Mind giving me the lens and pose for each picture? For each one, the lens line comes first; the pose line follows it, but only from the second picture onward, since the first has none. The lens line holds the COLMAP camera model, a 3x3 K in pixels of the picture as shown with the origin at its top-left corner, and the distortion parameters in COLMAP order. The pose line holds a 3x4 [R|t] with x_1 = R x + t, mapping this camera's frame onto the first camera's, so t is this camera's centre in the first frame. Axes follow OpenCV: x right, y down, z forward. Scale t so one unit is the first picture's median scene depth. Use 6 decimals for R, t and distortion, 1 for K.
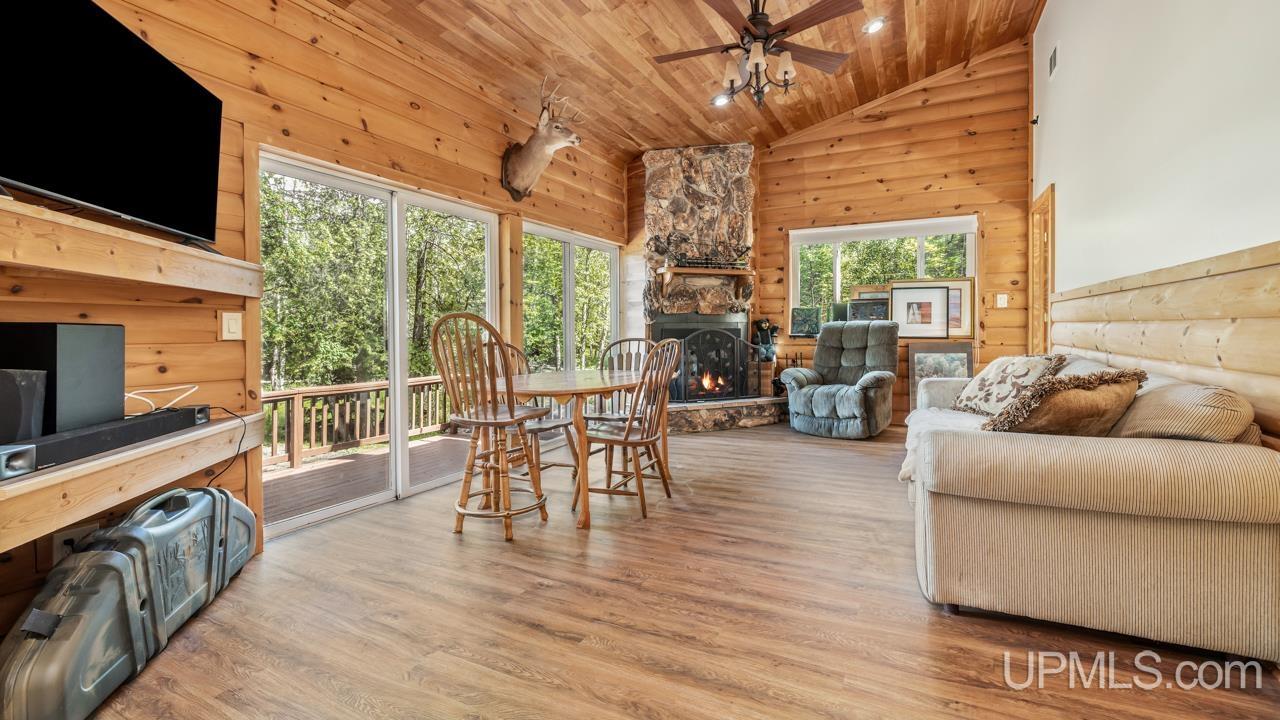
lens RADIAL K [[536.1, 0, 647.9], [0, 536.1, 330.4], [0, 0, 1]] dist [0.002400, -0.000111]
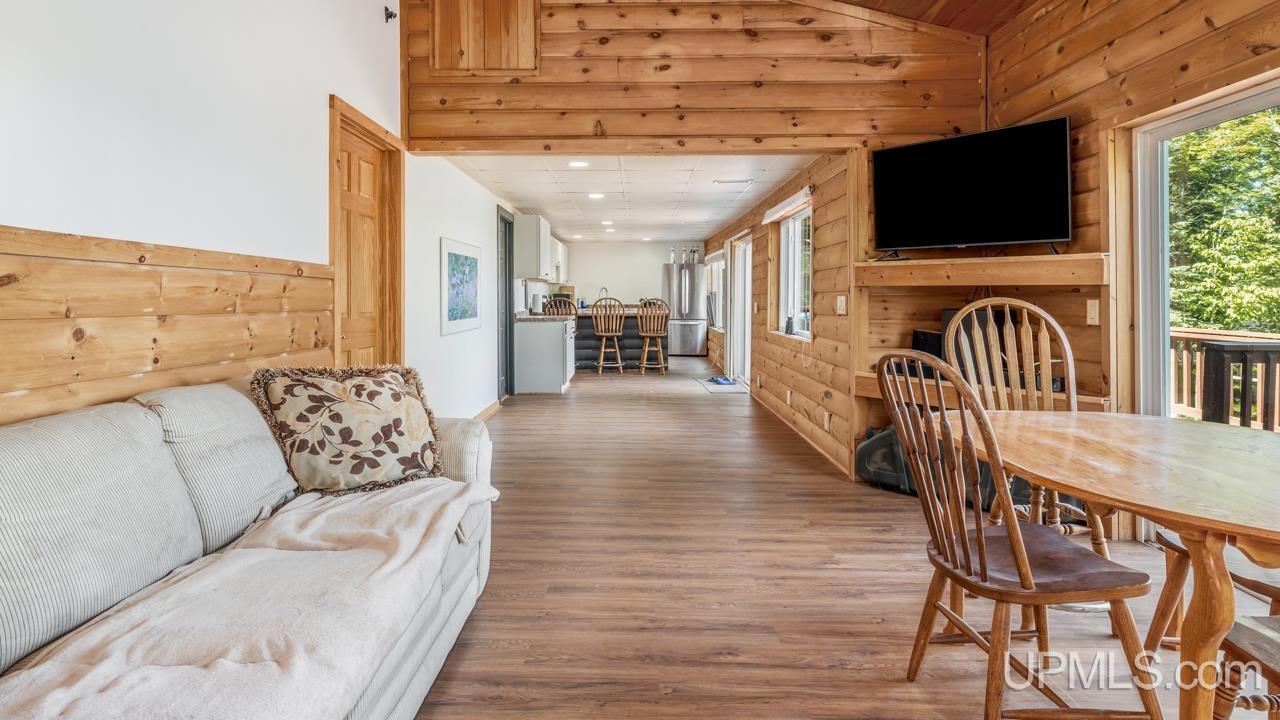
lens RADIAL K [[660.7, 0, 640.1], [0, 660.7, 357.1], [0, 0, 1]] dist [0.000711, -0.000809]
pose [[-0.890583, 0.042477, -0.452834, 0.420149], [0.000706, 0.995757, 0.092016, -0.026952], [0.454821, 0.081628, -0.886834, 1.157696]]
